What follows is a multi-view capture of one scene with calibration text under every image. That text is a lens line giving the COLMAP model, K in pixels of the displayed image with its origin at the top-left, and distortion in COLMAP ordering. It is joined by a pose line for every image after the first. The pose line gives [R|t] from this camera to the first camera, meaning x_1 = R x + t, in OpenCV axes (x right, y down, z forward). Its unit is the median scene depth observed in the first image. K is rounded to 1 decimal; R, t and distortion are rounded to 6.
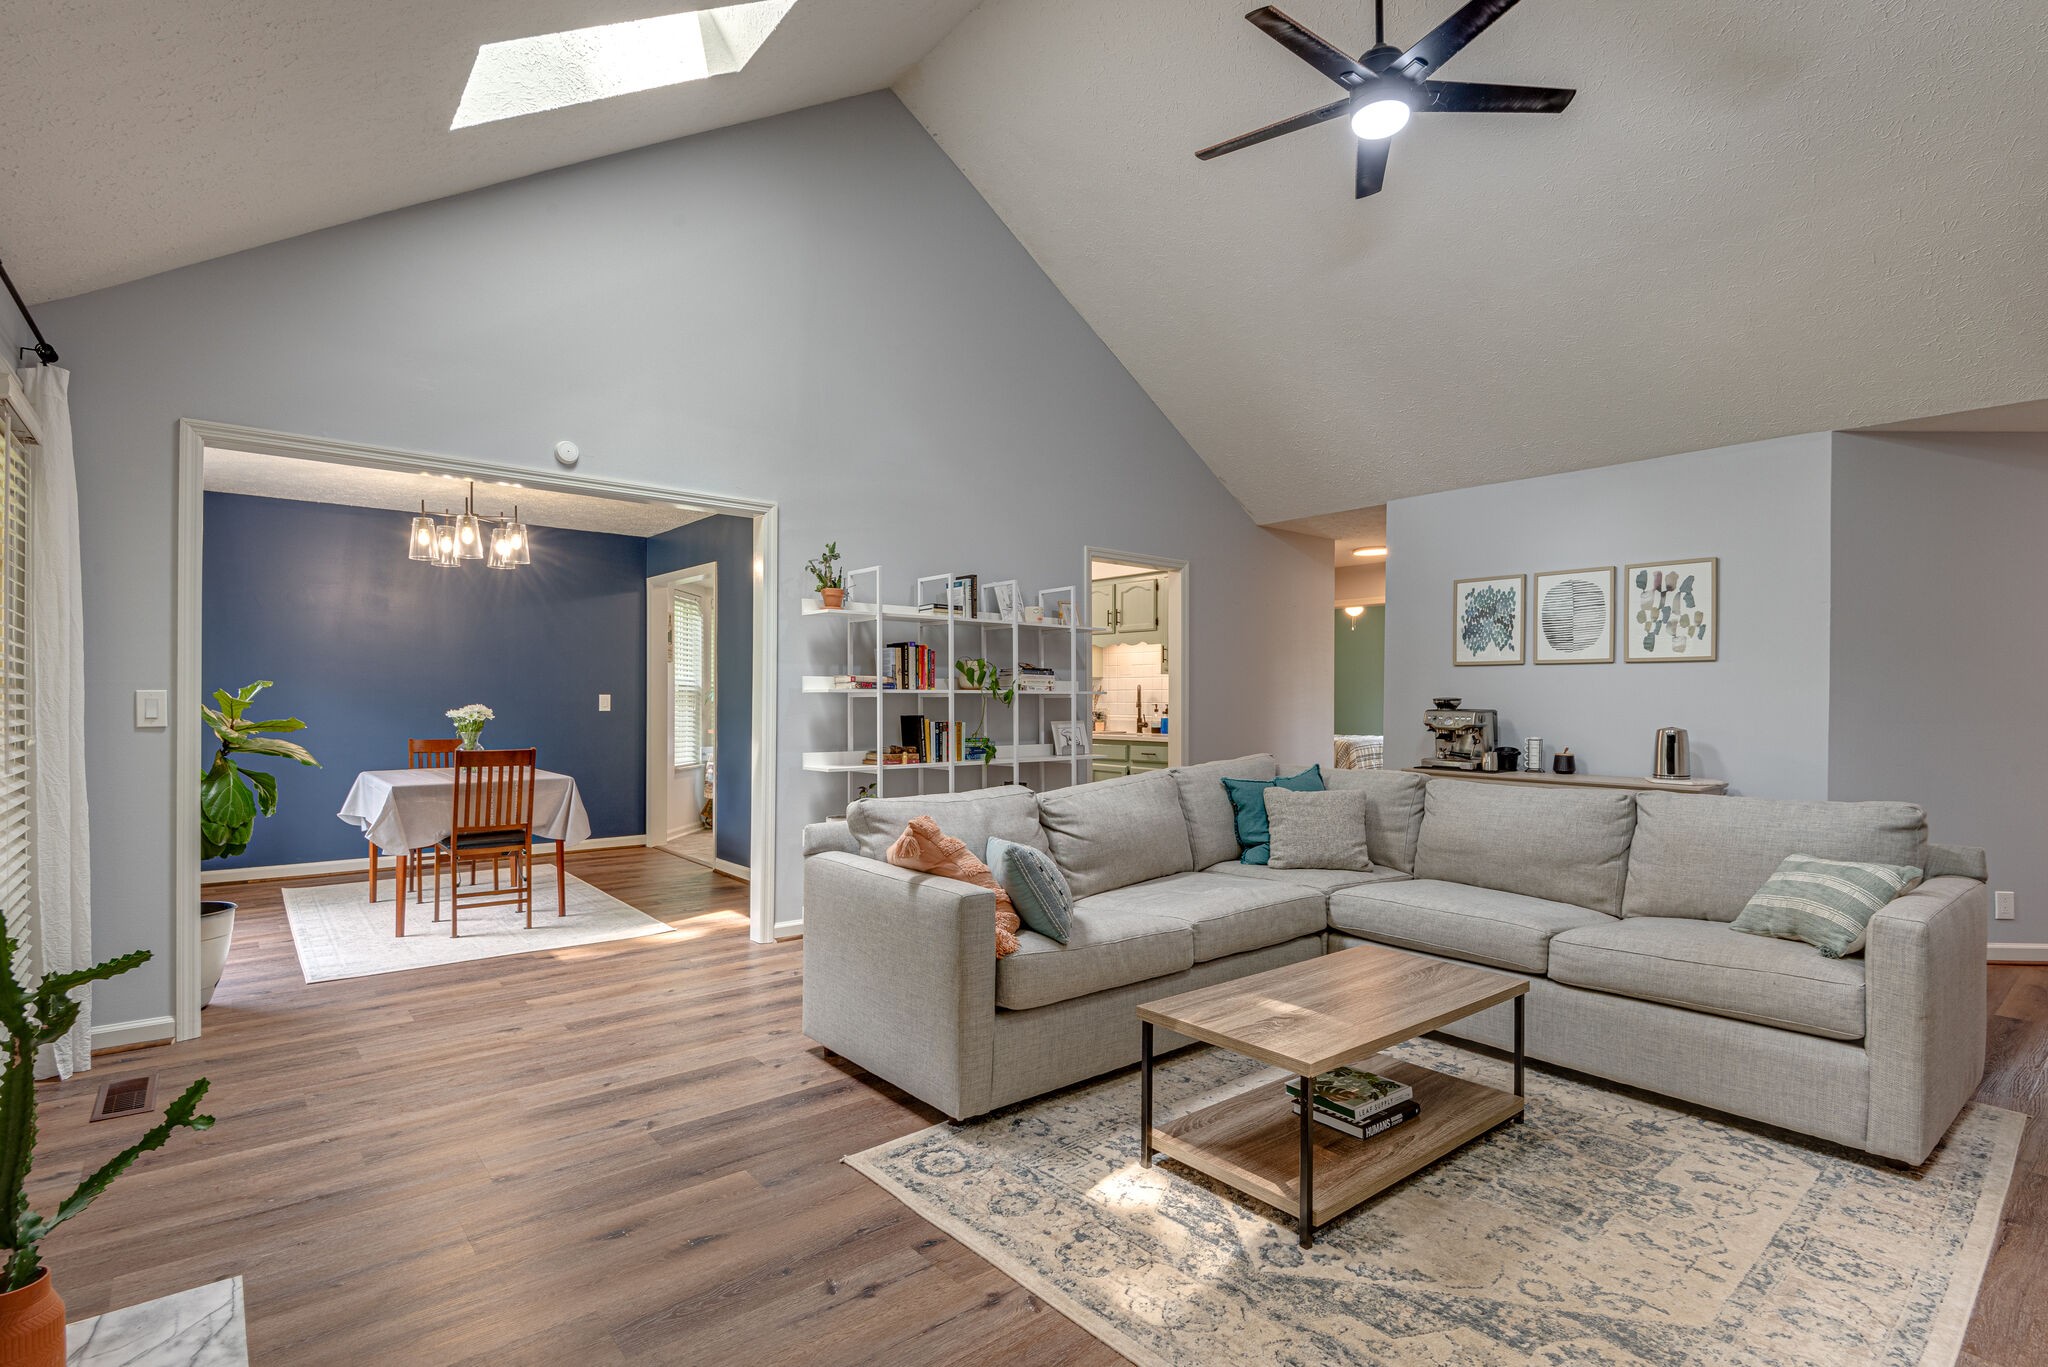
lens RADIAL K [[989.0, 0, 1007.7], [0, 989.0, 693.7], [0, 0, 1]] dist [0.003580, -0.001759]
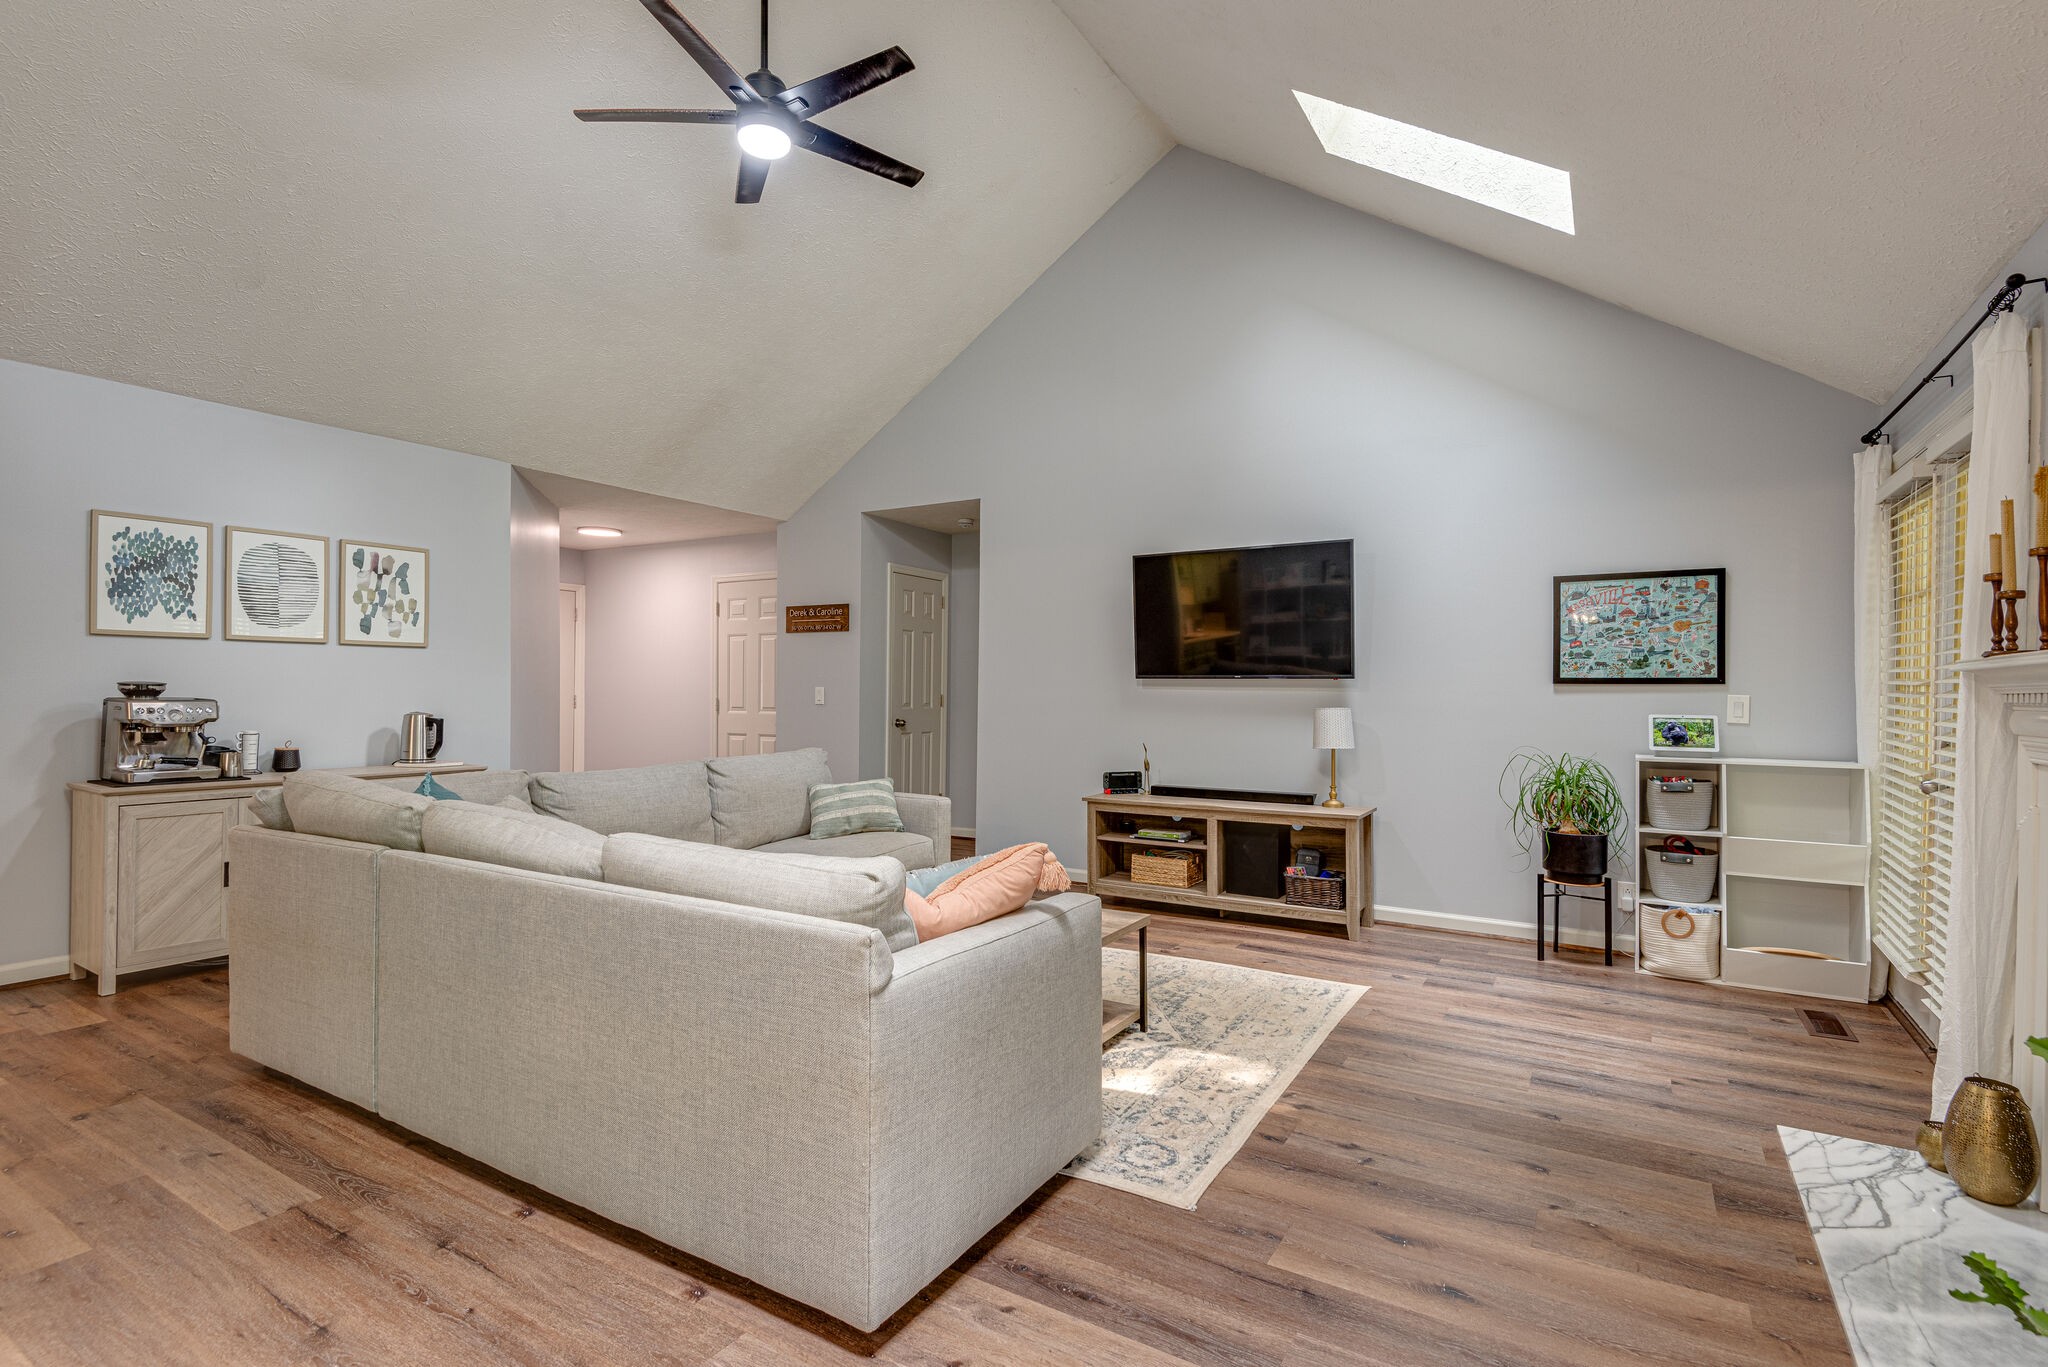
lens RADIAL K [[989.0, 0, 1036.7], [0, 989.0, 684.5], [0, 0, 1]] dist [0.003580, -0.001759]
pose [[-0.346099, -0.002831, 0.938194, -0.490378], [-0.010617, 0.999943, -0.000899, -0.000046], [-0.938138, -0.010272, -0.346110, 0.741818]]
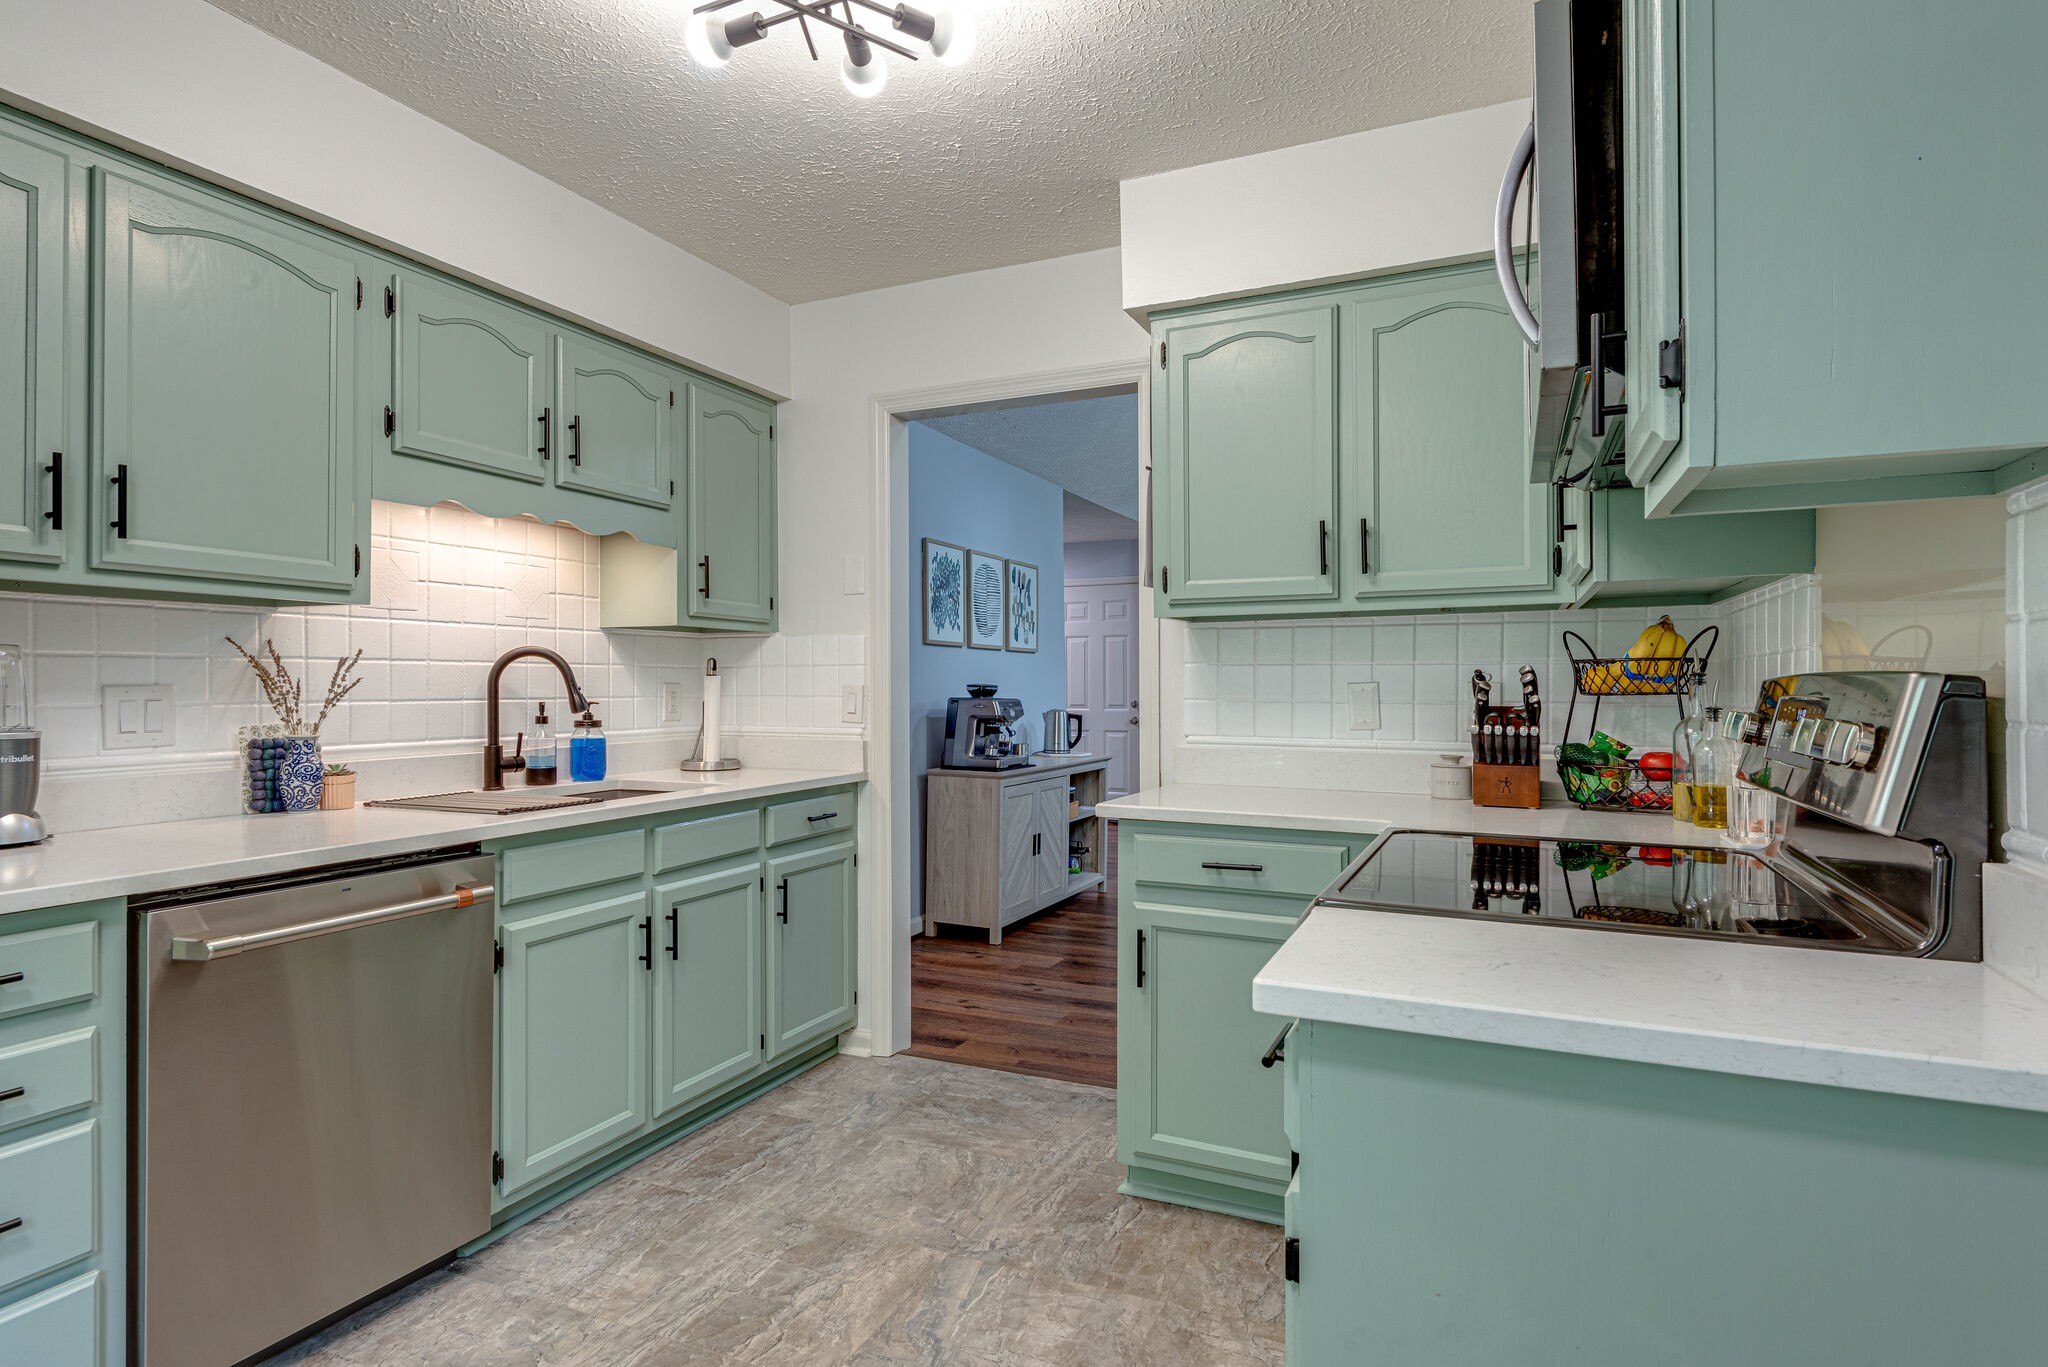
lens RADIAL K [[1099.5, 0, 1034.3], [0, 1099.5, 683.4], [0, 0, 1]] dist [0.026814, 0.000259]
pose [[-0.449529, 0.002686, 0.893262, -0.457953], [-0.001726, 0.999991, -0.003875, 0.008392], [-0.893264, -0.003284, -0.449521, 1.570291]]
